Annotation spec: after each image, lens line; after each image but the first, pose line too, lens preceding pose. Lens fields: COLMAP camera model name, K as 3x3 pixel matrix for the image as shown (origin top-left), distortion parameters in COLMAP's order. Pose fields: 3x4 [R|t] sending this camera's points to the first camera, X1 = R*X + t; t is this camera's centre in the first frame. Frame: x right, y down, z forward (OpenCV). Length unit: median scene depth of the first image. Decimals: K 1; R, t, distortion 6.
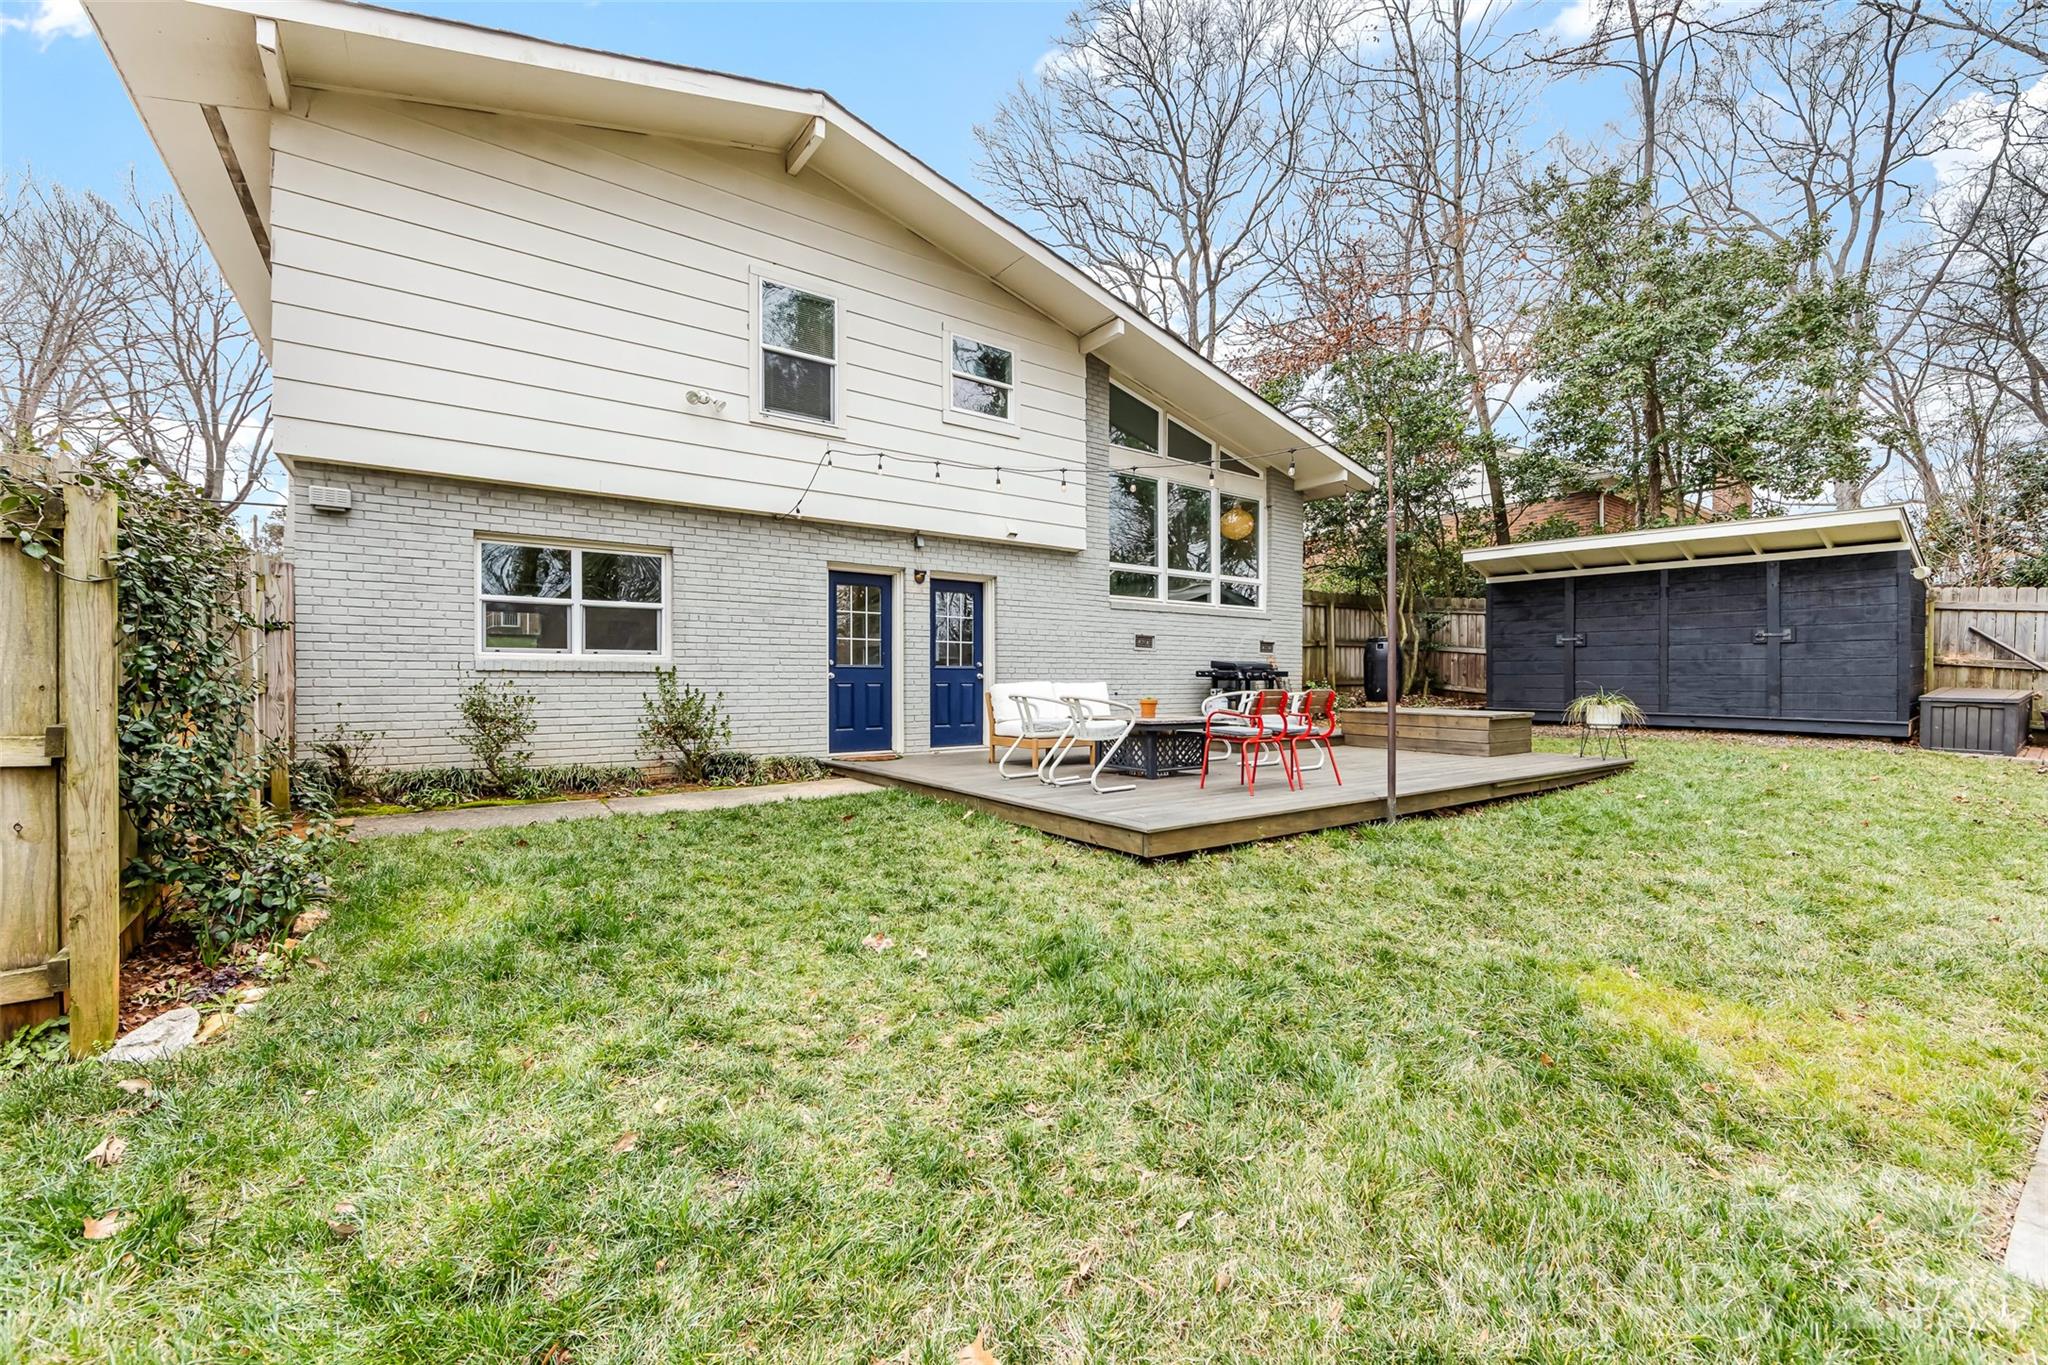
lens RADIAL K [[811.1, 0, 1026.1], [0, 811.1, 685.0], [0, 0, 1]] dist [-0.000429, -0.000165]
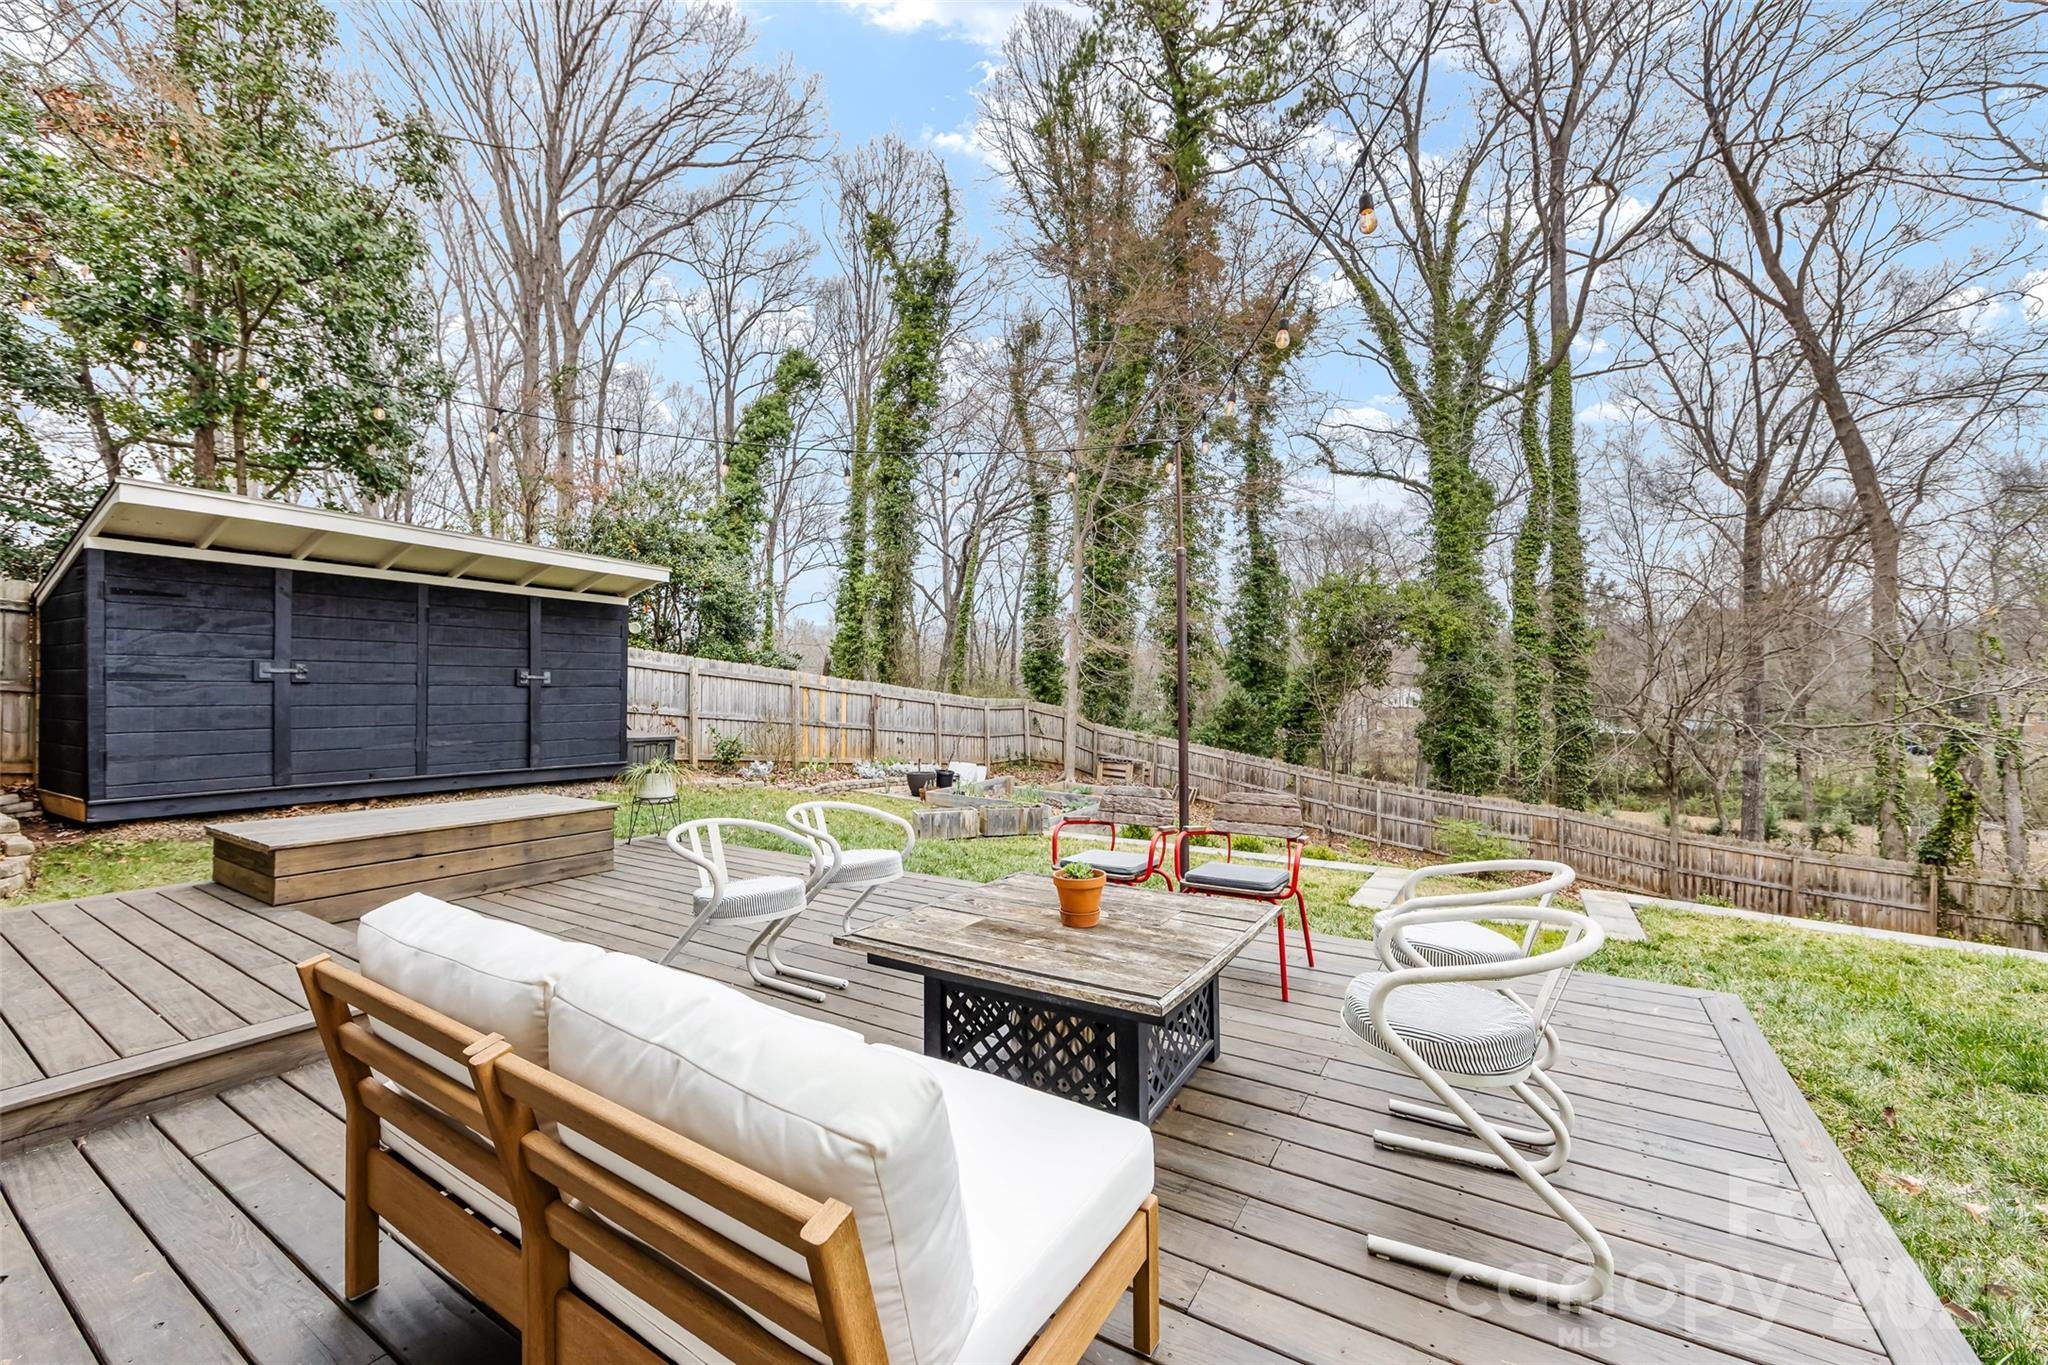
lens RADIAL K [[811.1, 0, 1025.8], [0, 811.1, 694.6], [0, 0, 1]] dist [-0.000429, -0.000165]
pose [[-0.388303, -0.007001, 0.921505, -0.116658], [0.005288, 0.999938, 0.009826, -0.044118], [-0.921516, 0.008689, -0.388242, 0.768588]]
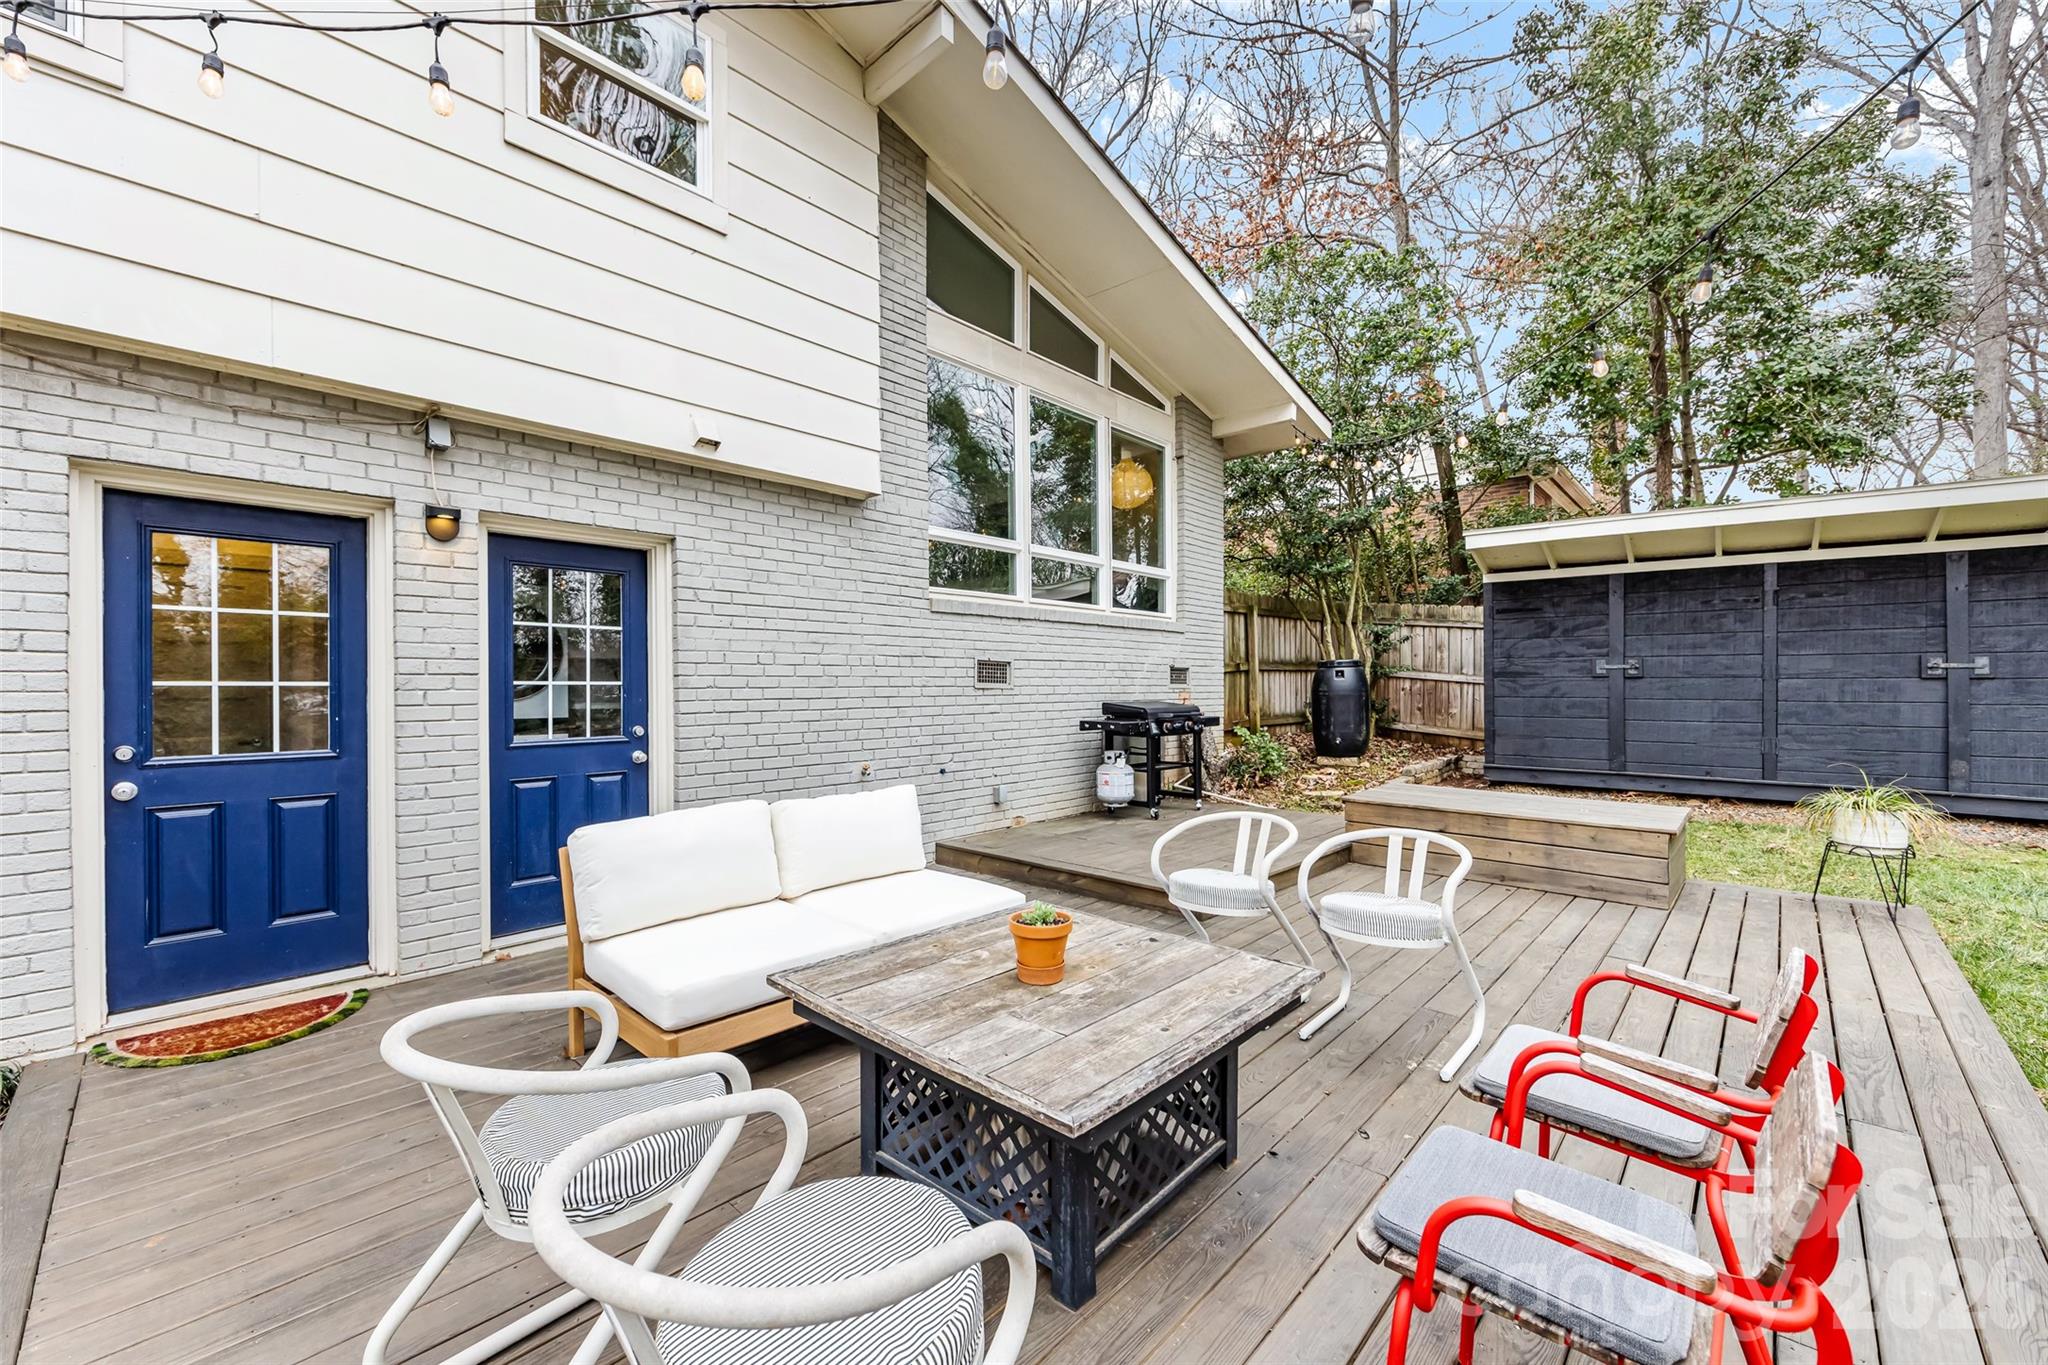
lens RADIAL K [[811.1, 0, 1021.5], [0, 811.1, 684.7], [0, 0, 1]] dist [-0.000429, -0.000165]
pose [[0.979718, -0.004347, 0.200332, 0.055922], [0.005691, 0.999965, -0.006132, -0.042811], [-0.200298, 0.007147, 0.979709, 0.469452]]
